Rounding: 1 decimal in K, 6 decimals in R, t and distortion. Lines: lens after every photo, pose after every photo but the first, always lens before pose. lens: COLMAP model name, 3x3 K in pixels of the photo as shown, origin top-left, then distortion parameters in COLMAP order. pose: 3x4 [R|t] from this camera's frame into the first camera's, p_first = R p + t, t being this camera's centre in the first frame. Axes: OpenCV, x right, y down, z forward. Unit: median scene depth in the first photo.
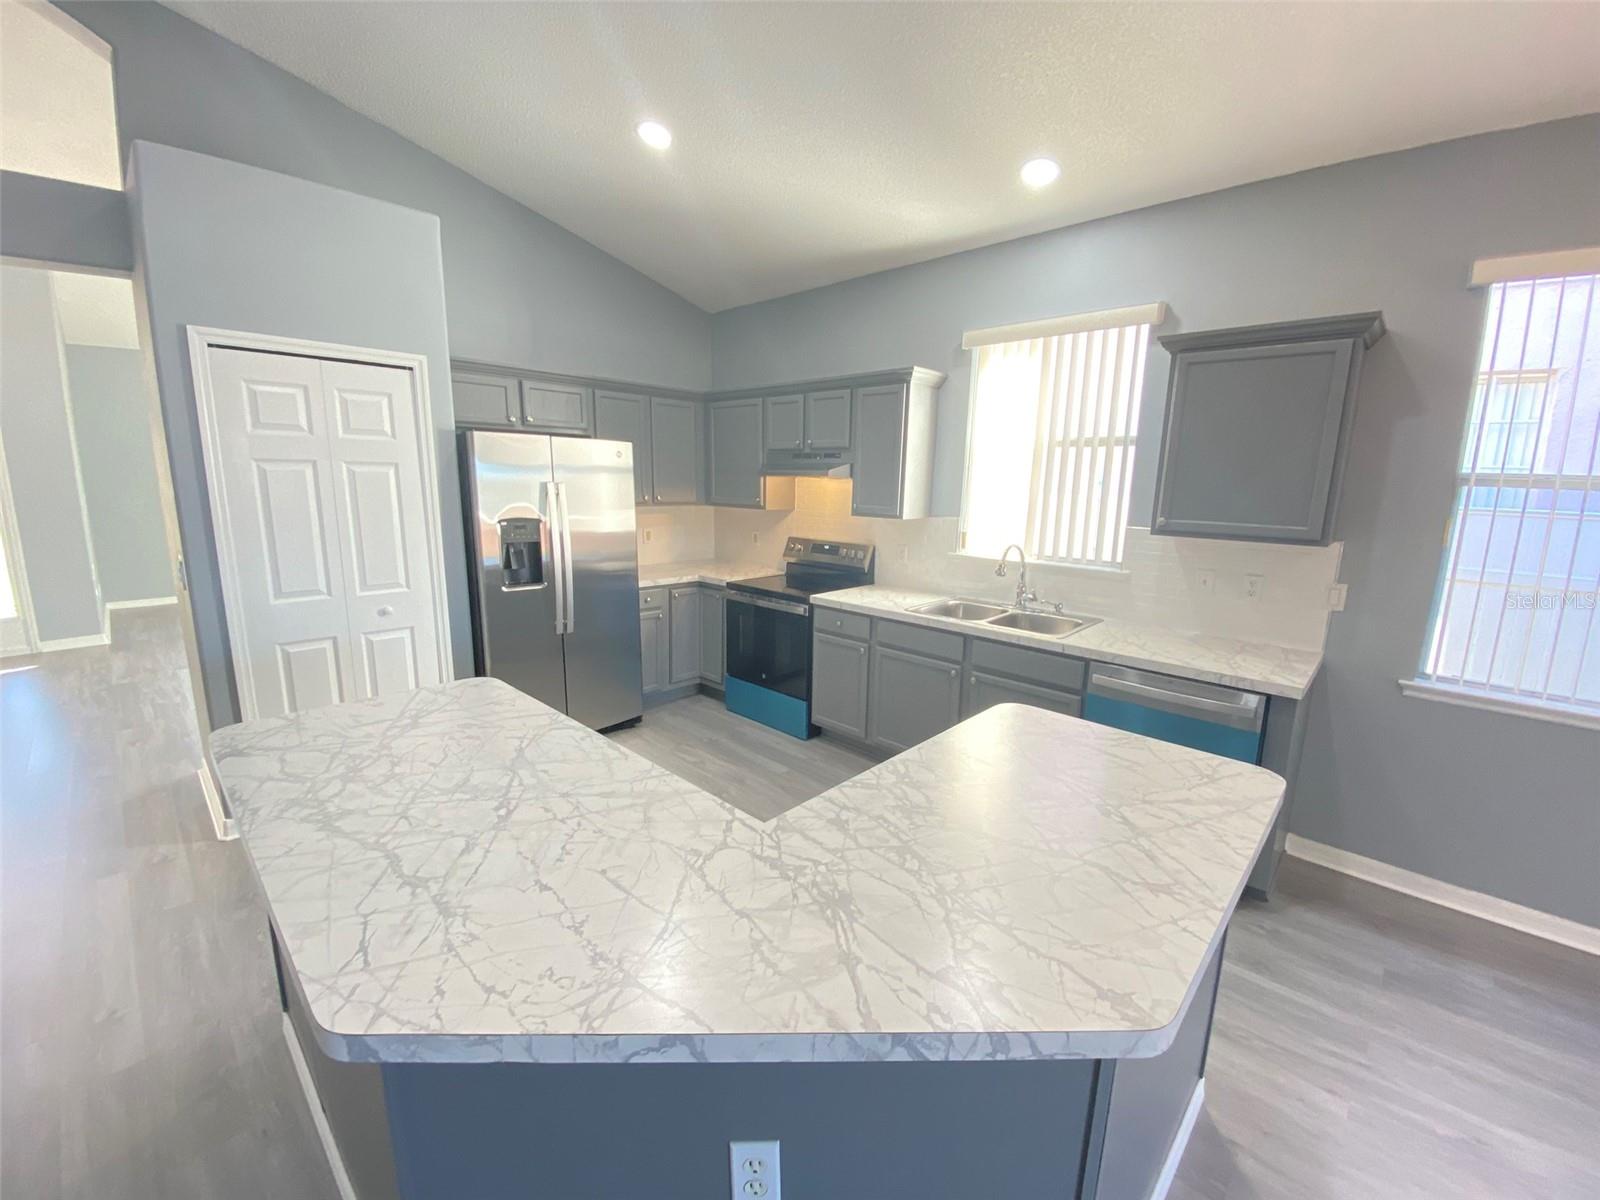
lens RADIAL K [[651.7, 0, 801.4], [0, 651.7, 598.8], [0, 0, 1]] dist [0.019879, -0.020938]
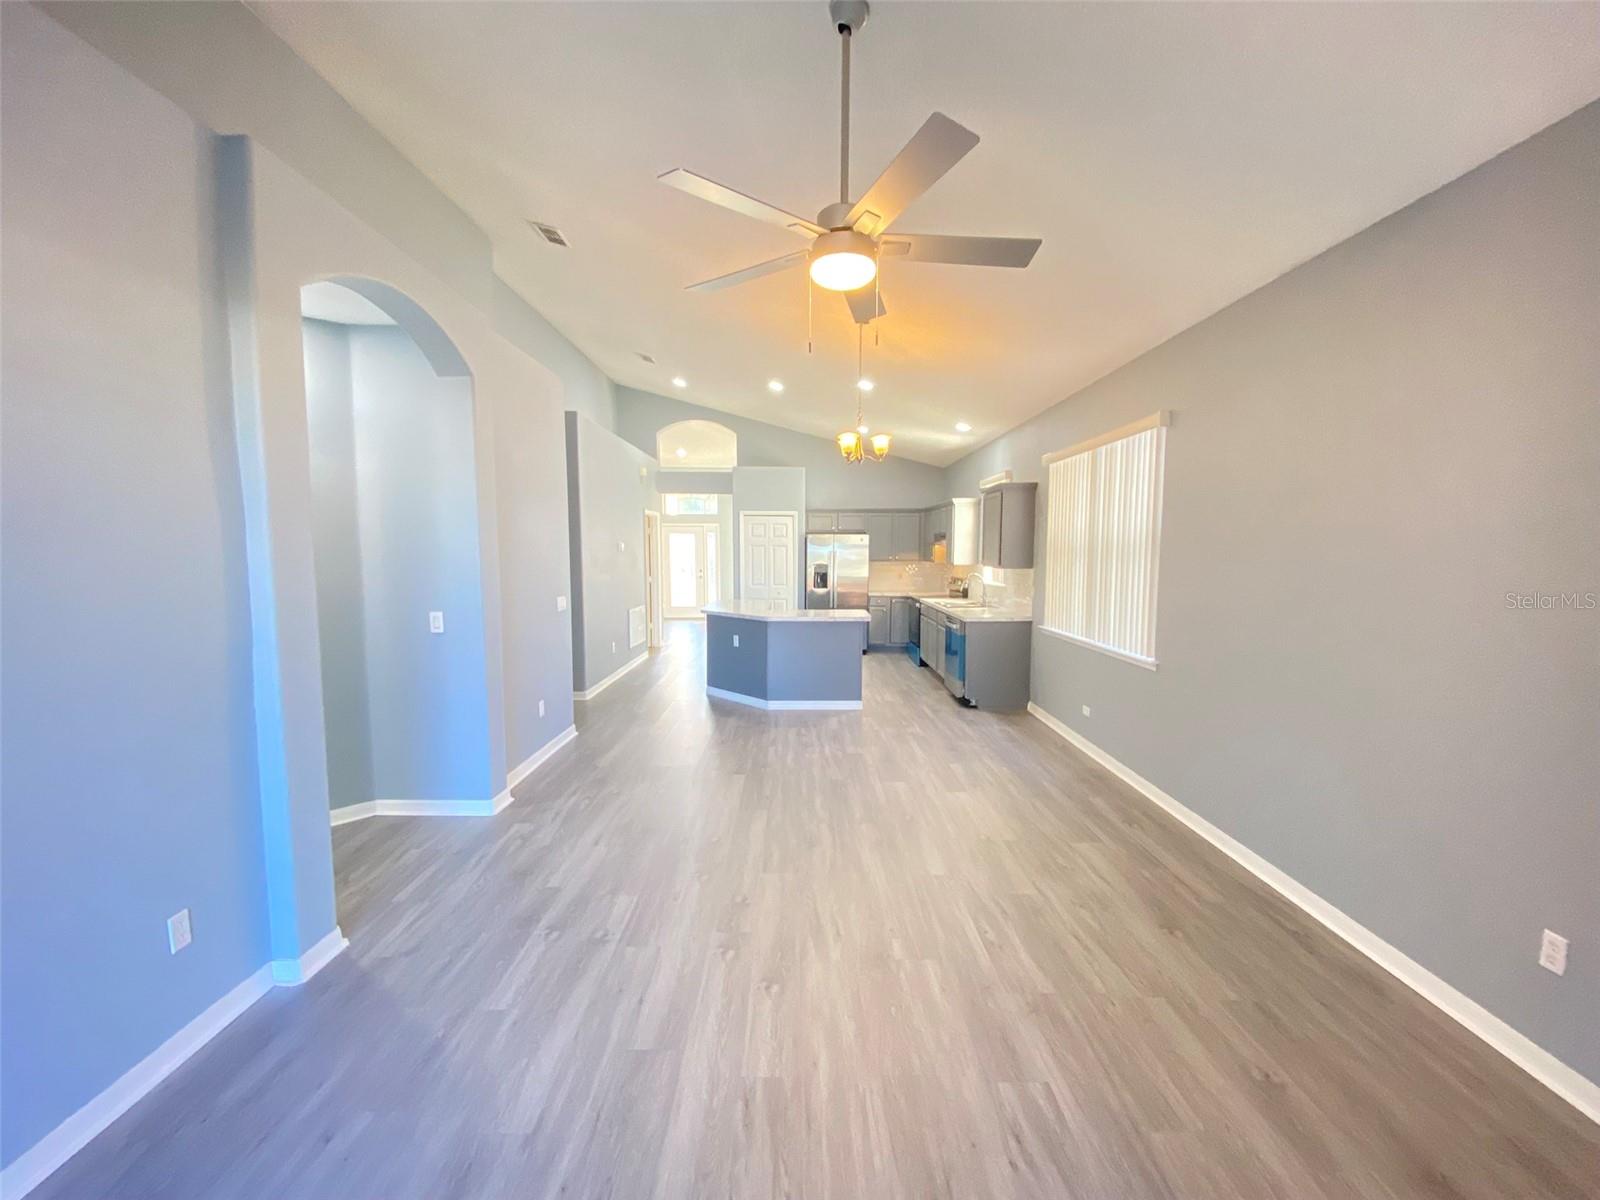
lens RADIAL K [[645.0, 0, 798.8], [0, 645.0, 595.3], [0, 0, 1]] dist [0.022141, -0.022180]
pose [[0.688105, 0.033527, -0.724836, 3.339663], [-0.122618, 0.989939, -0.070615, 0.476782], [0.715176, 0.137468, 0.685293, -2.074976]]
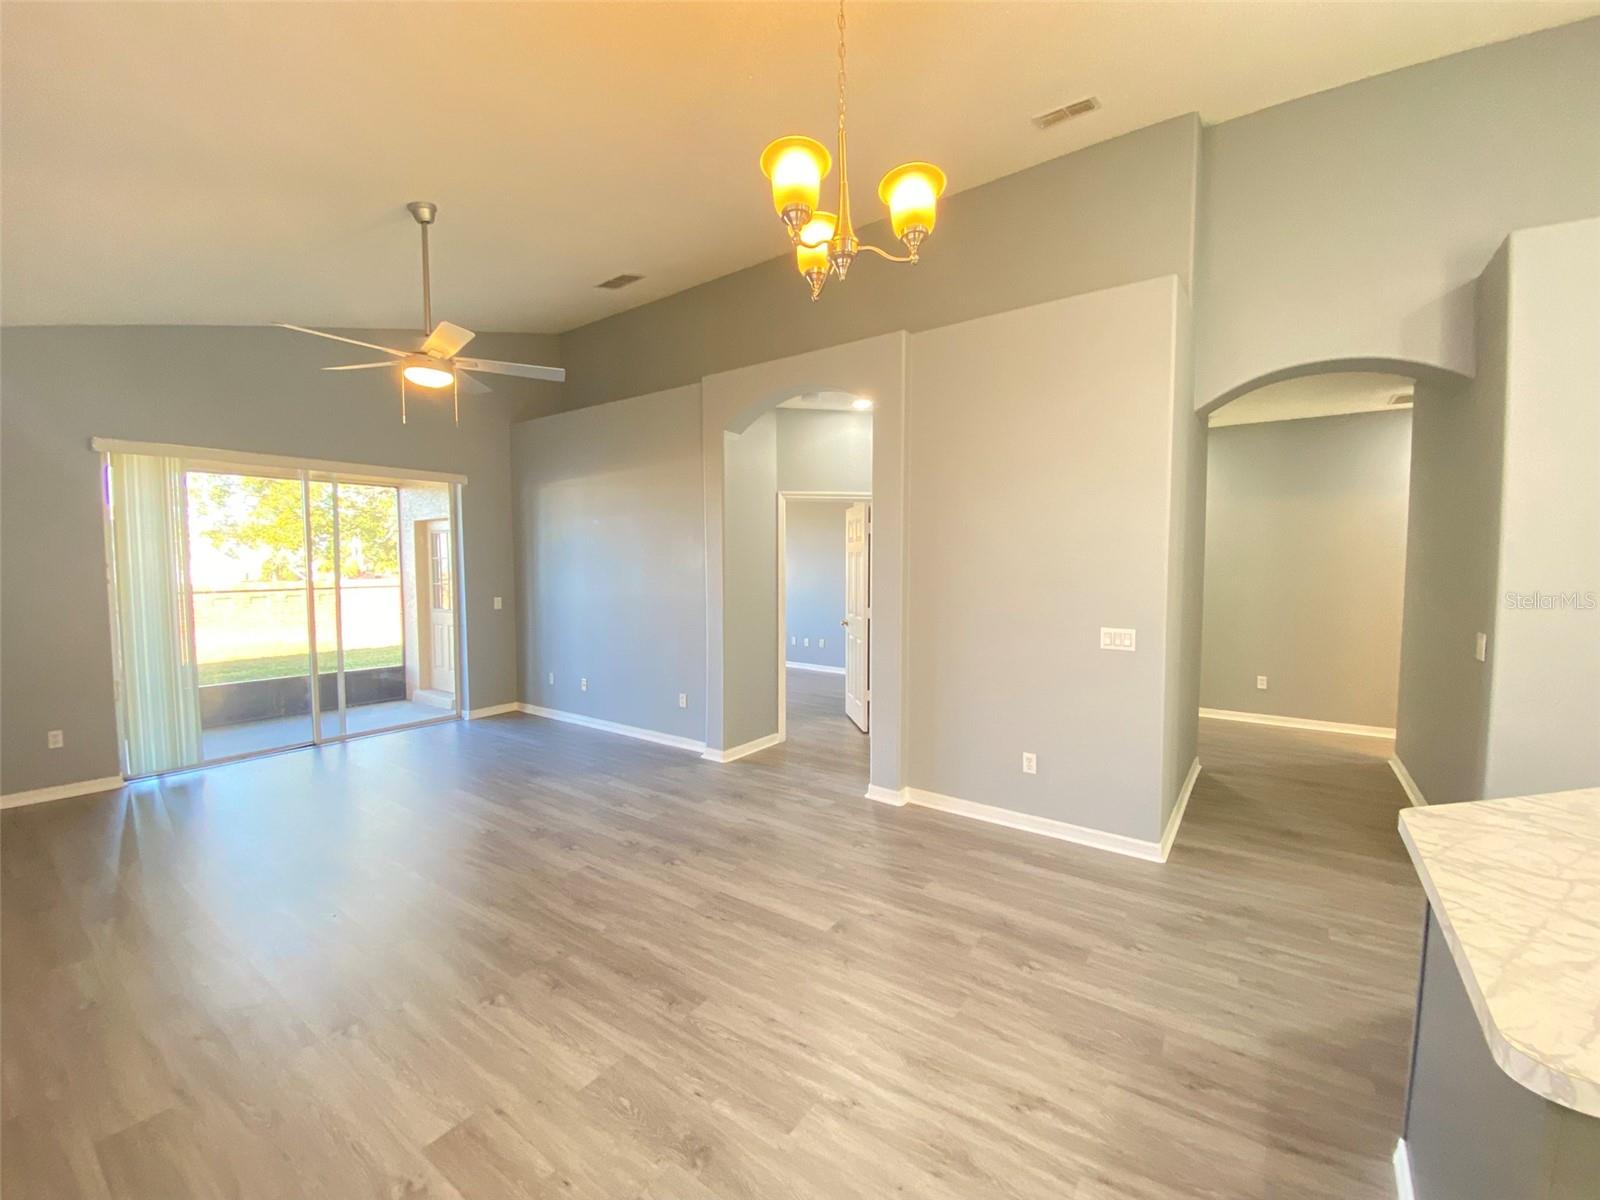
lens RADIAL K [[645.0, 0, 798.8], [0, 645.0, 595.3], [0, 0, 1]] dist [0.022141, -0.022180]
pose [[-0.990942, -0.010215, -0.133902, 1.391054], [-0.041861, 0.970920, 0.235718, -0.184958], [0.127600, 0.239188, -0.962553, 1.330398]]
